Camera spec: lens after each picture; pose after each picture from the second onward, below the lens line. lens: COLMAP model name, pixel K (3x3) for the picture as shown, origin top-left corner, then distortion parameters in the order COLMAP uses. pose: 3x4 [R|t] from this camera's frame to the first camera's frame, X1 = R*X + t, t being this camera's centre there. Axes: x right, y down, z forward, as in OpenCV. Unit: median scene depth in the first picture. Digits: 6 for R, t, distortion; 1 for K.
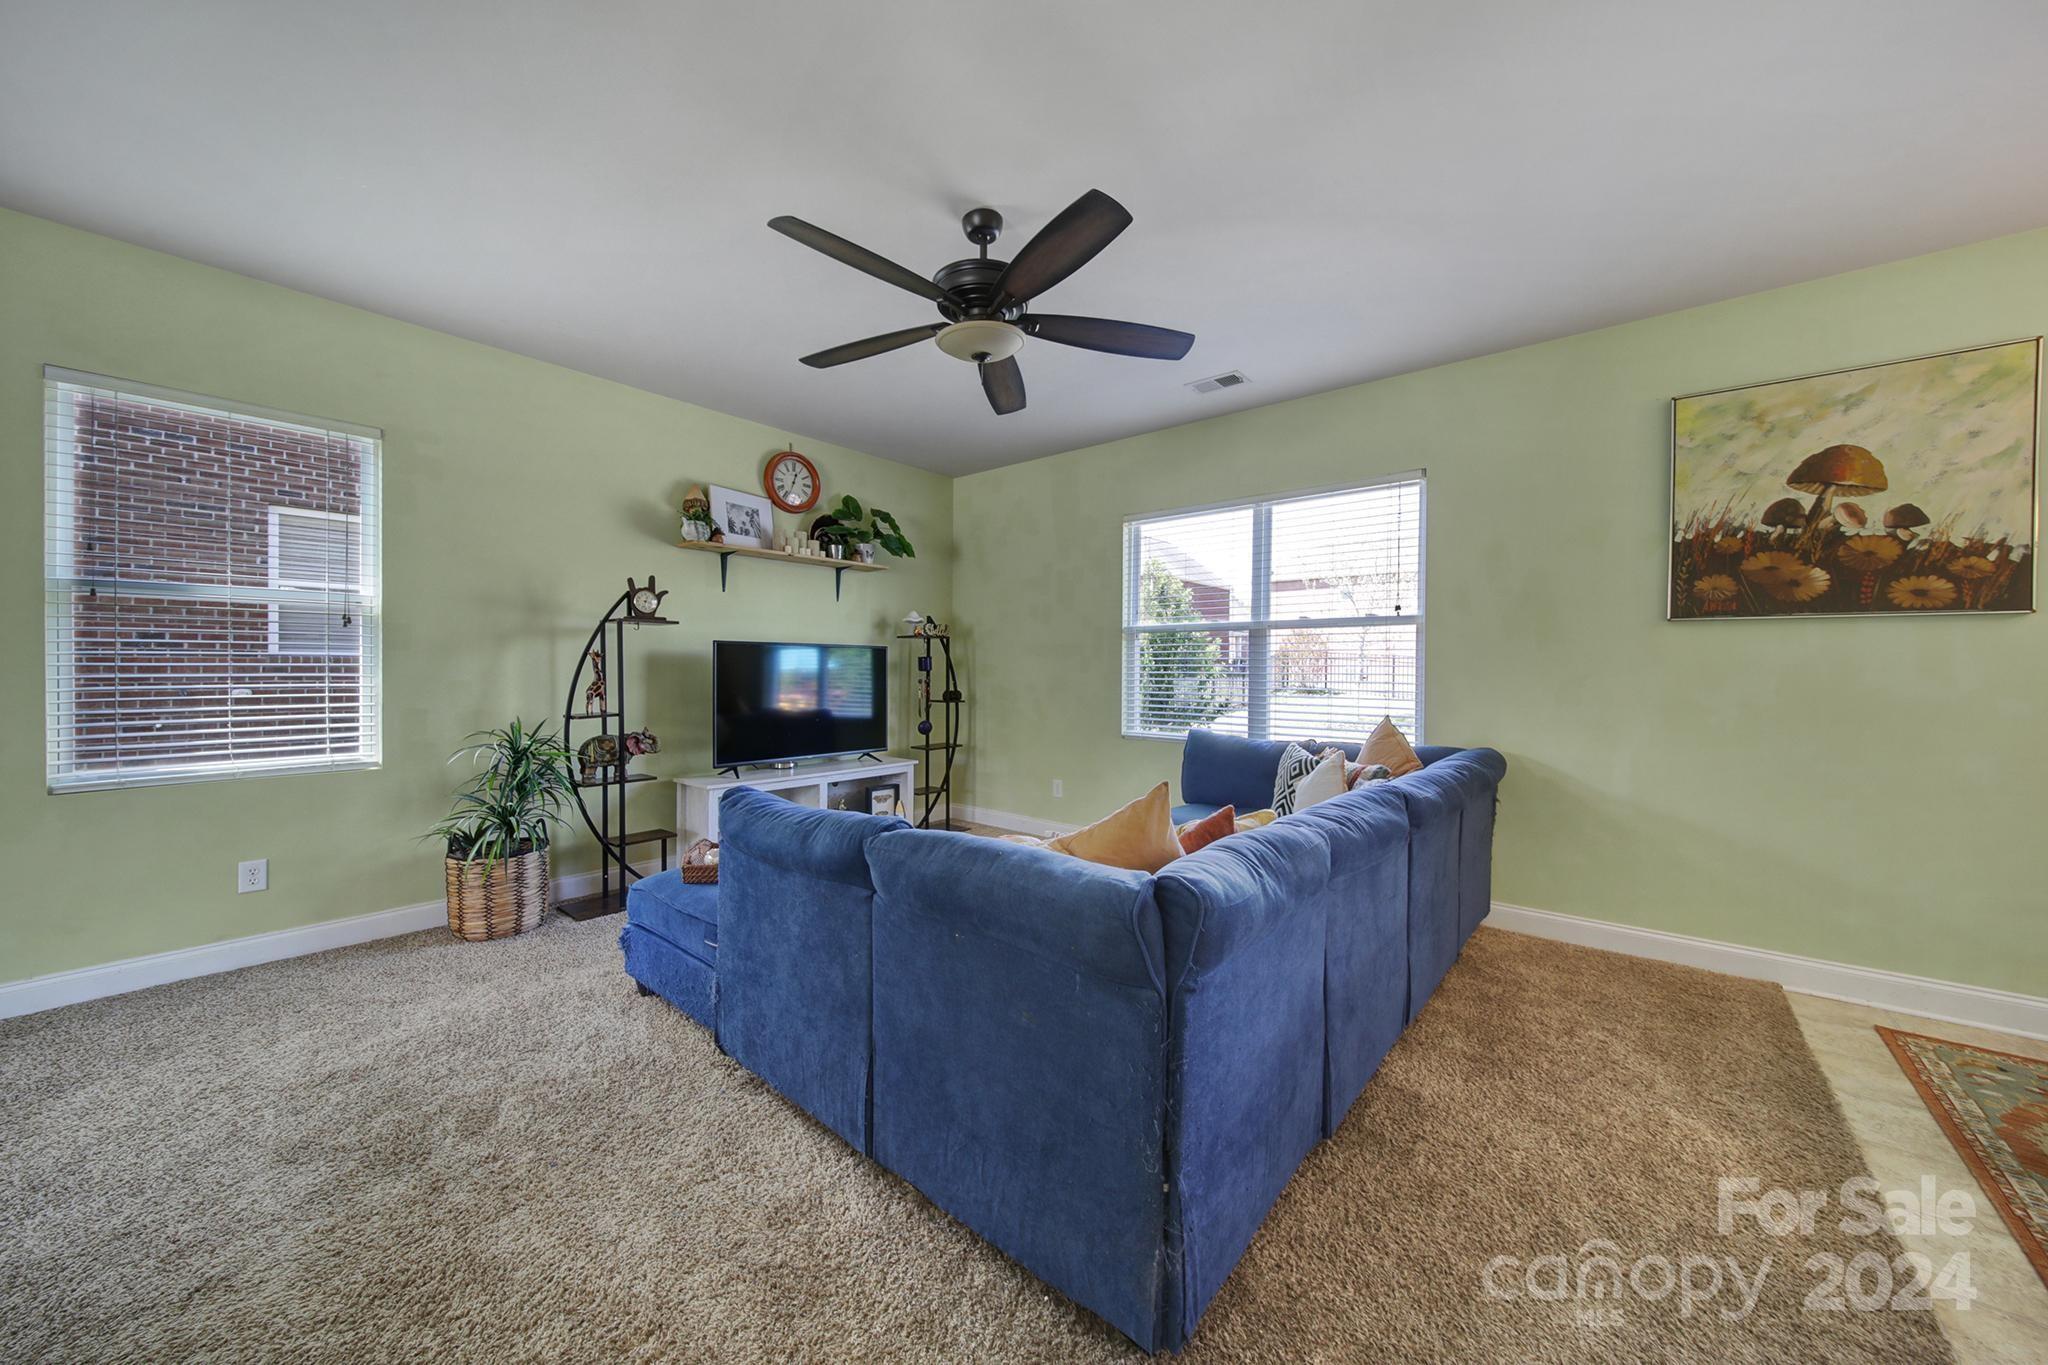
lens RADIAL K [[725.1, 0, 1019.2], [0, 725.1, 673.2], [0, 0, 1]] dist [-0.000840, -0.000254]
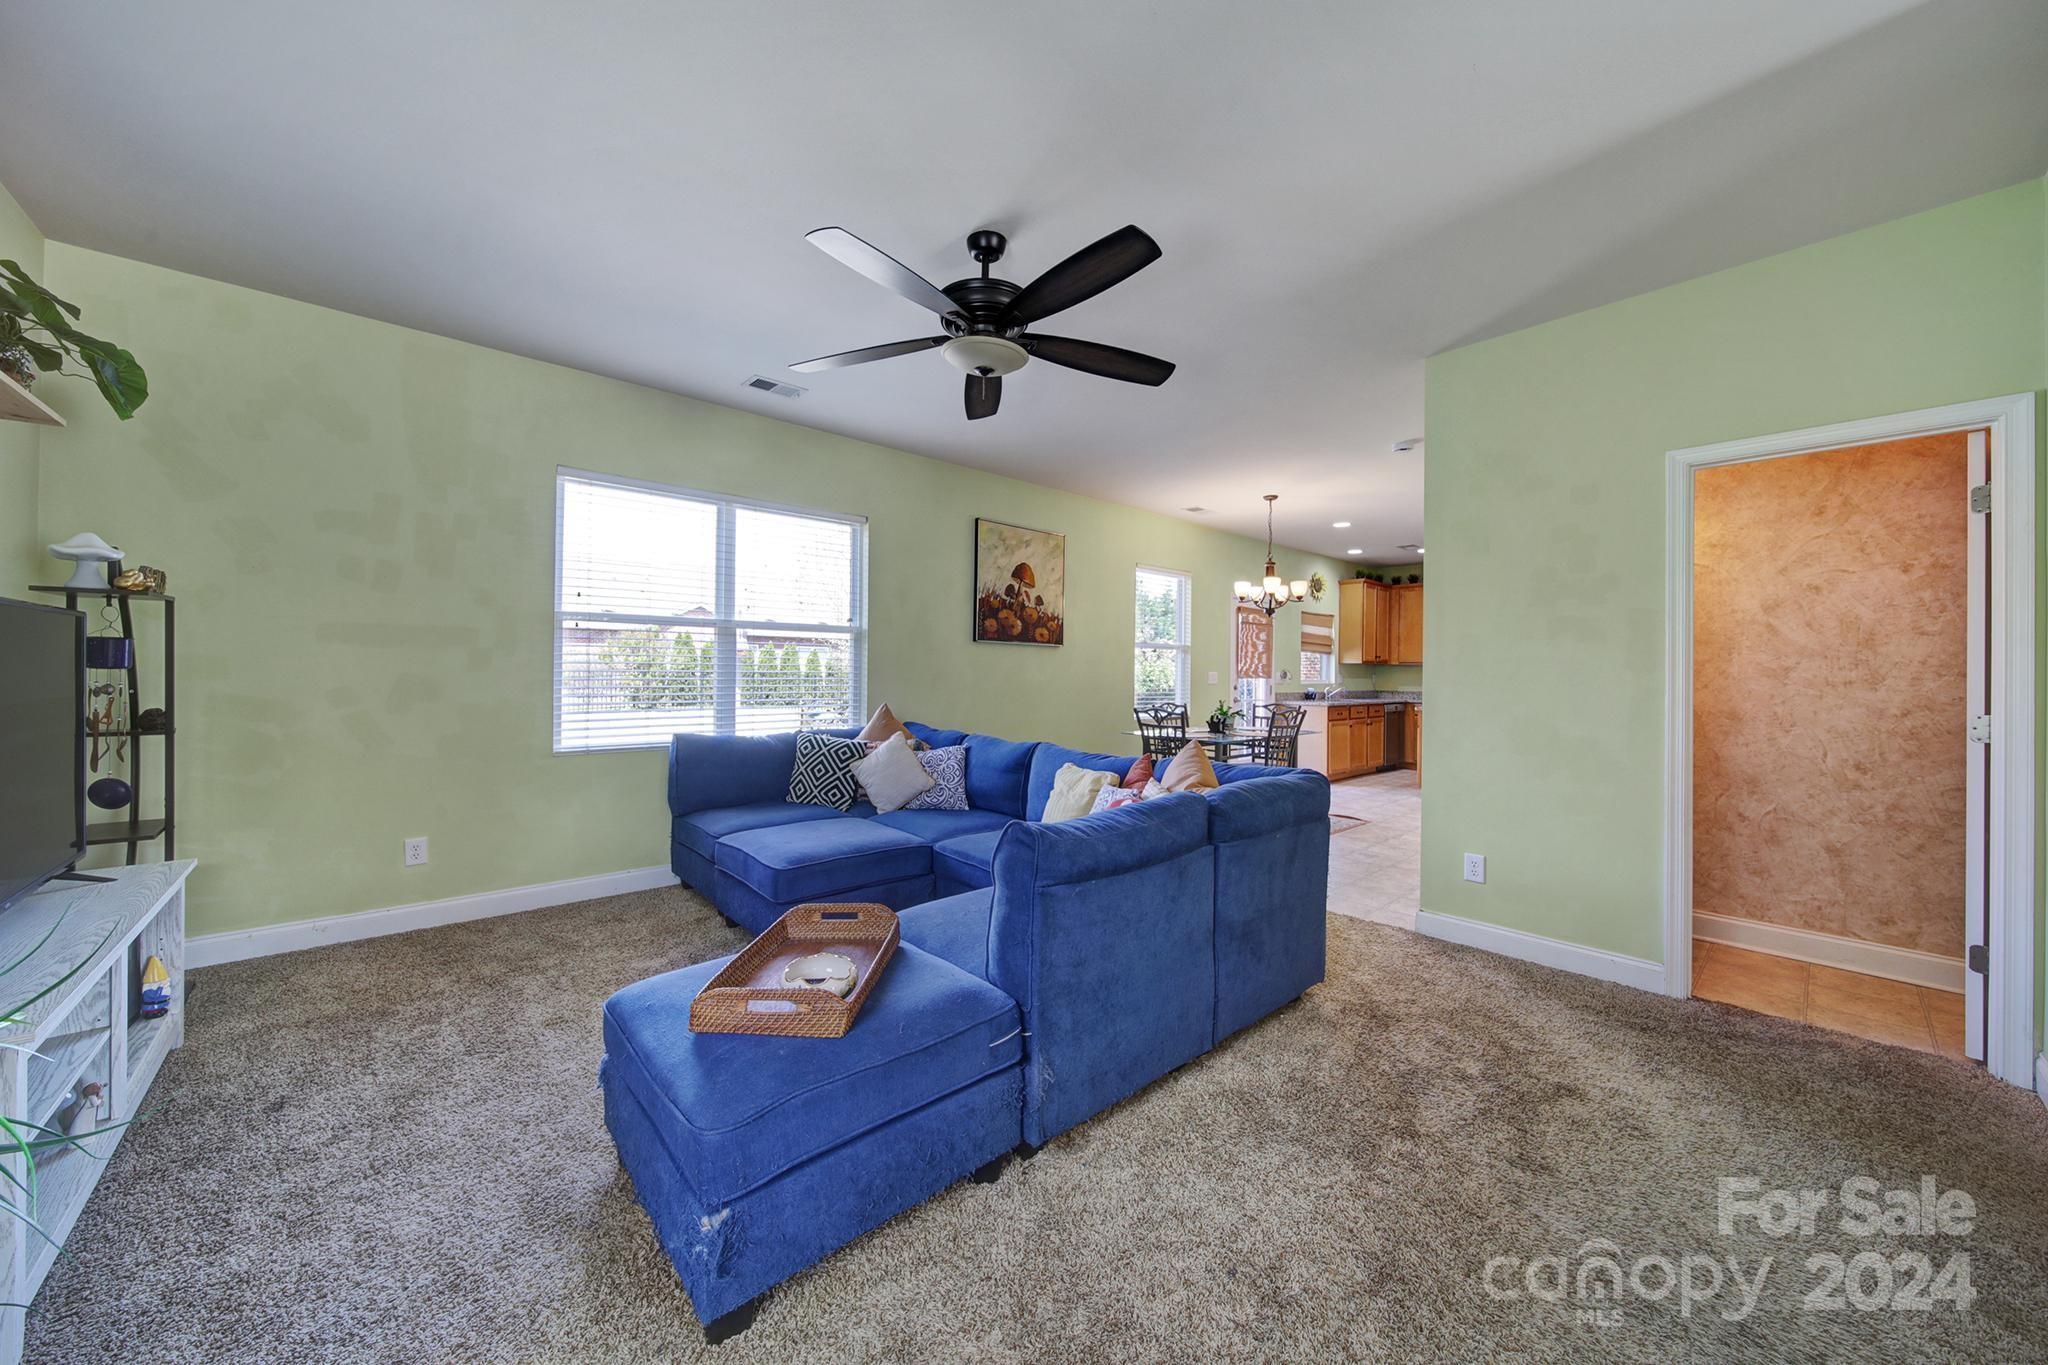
lens RADIAL K [[725.1, 0, 1019.2], [0, 725.1, 673.2], [0, 0, 1]] dist [-0.000840, -0.000254]
pose [[0.129331, -0.002144, 0.991599, -0.954168], [0.005248, 0.999985, 0.001478, 0.003979], [-0.991588, 0.005013, 0.129341, 0.732598]]
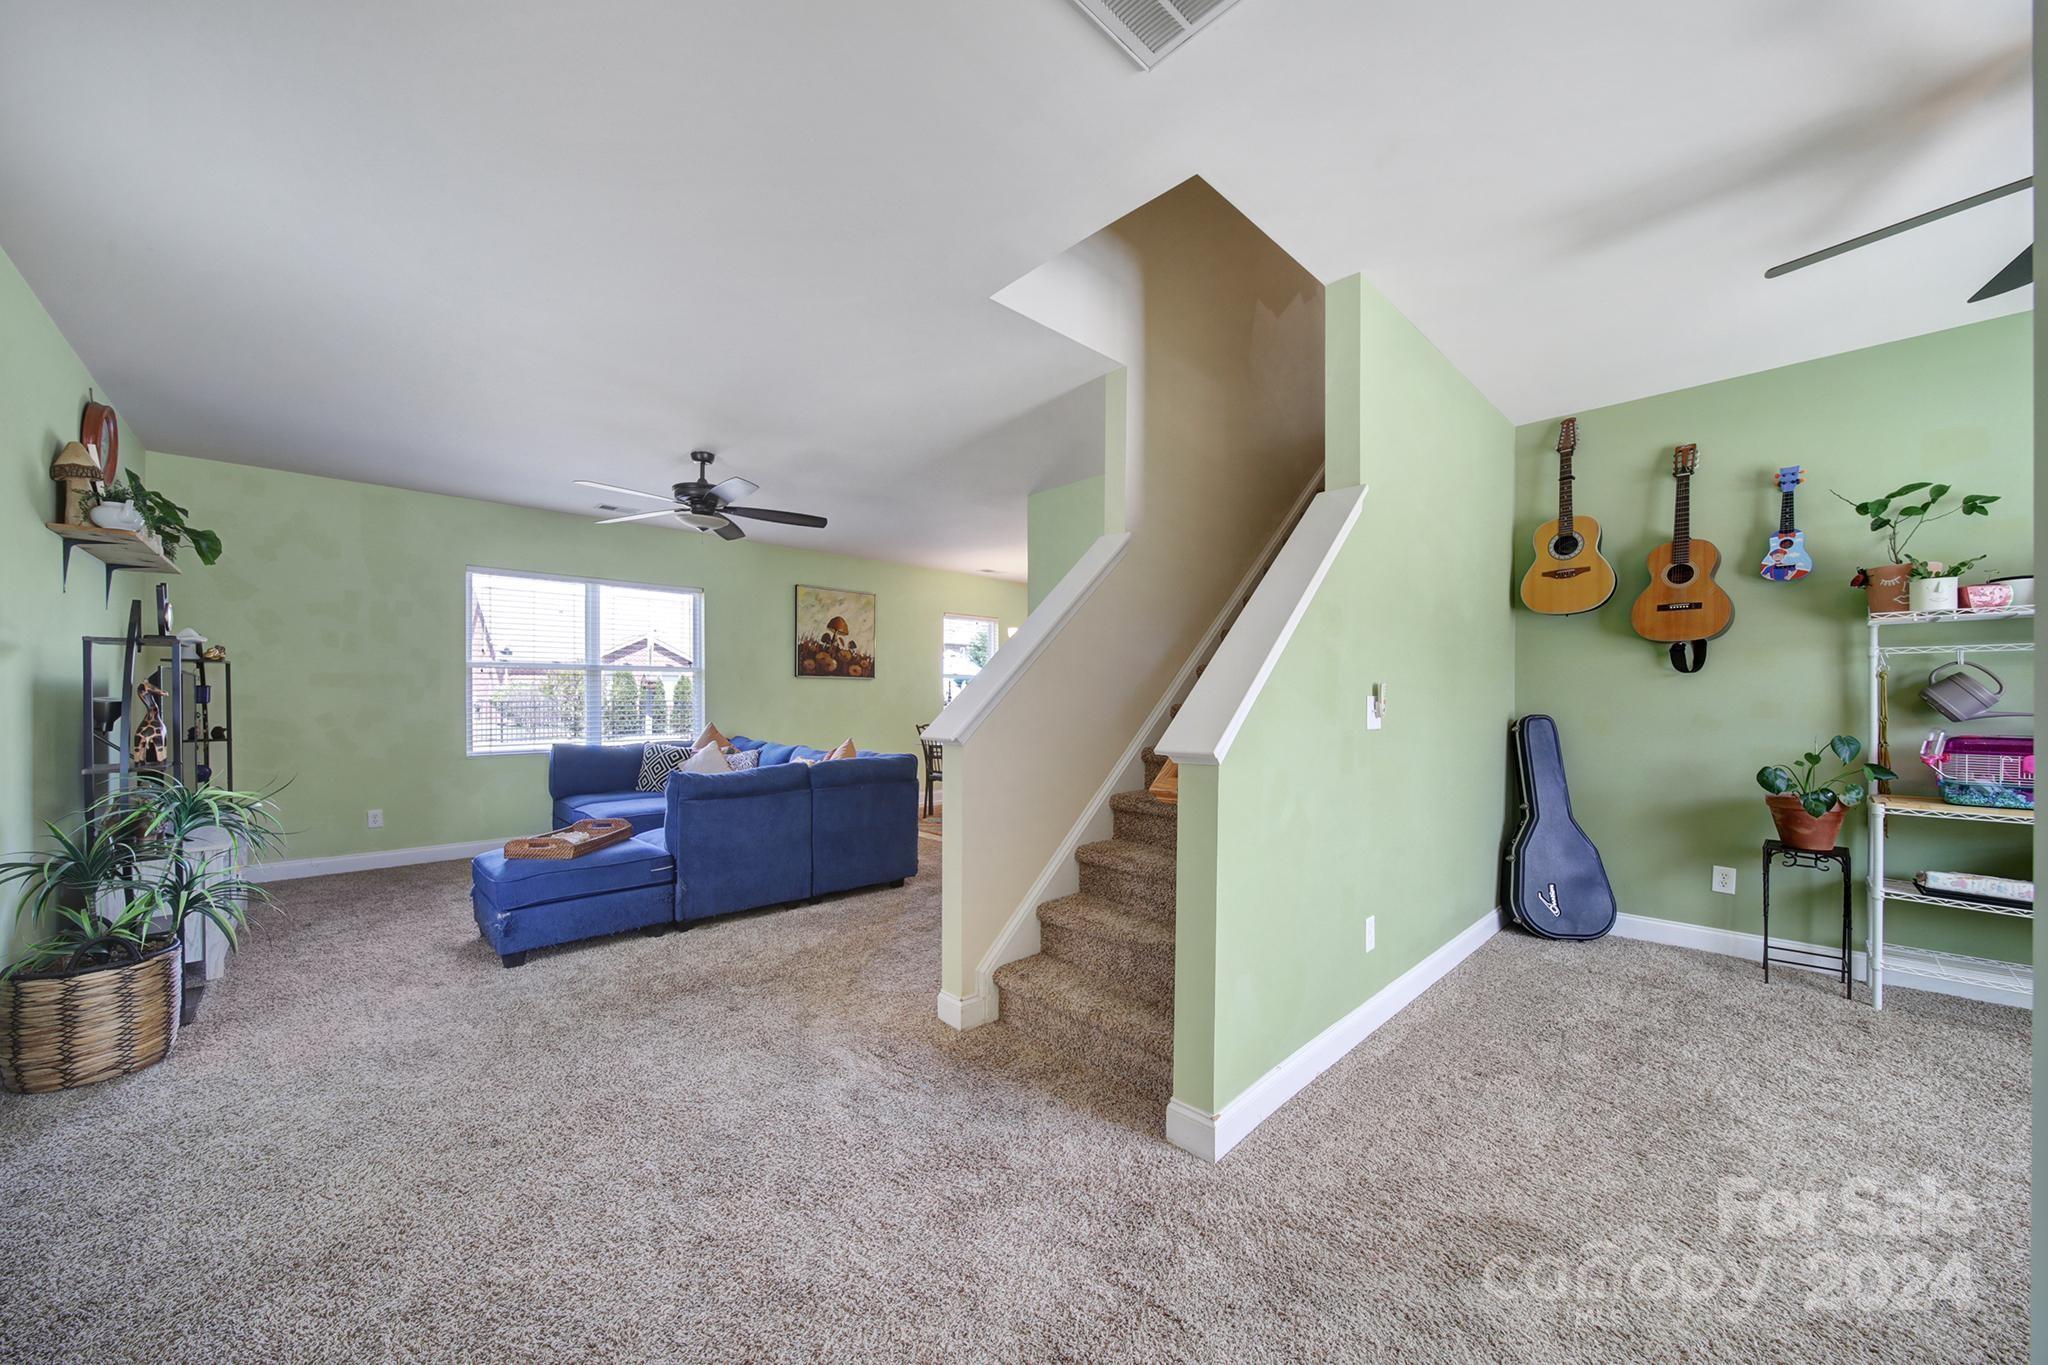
lens RADIAL K [[734.2, 0, 1012.9], [0, 734.2, 704.5], [0, 0, 1]] dist [-0.000727, -0.000097]
pose [[0.098534, -0.010037, 0.995083, -1.612523], [0.017205, 0.999817, 0.008382, 0.013302], [-0.994985, 0.016294, 0.098689, 0.051167]]
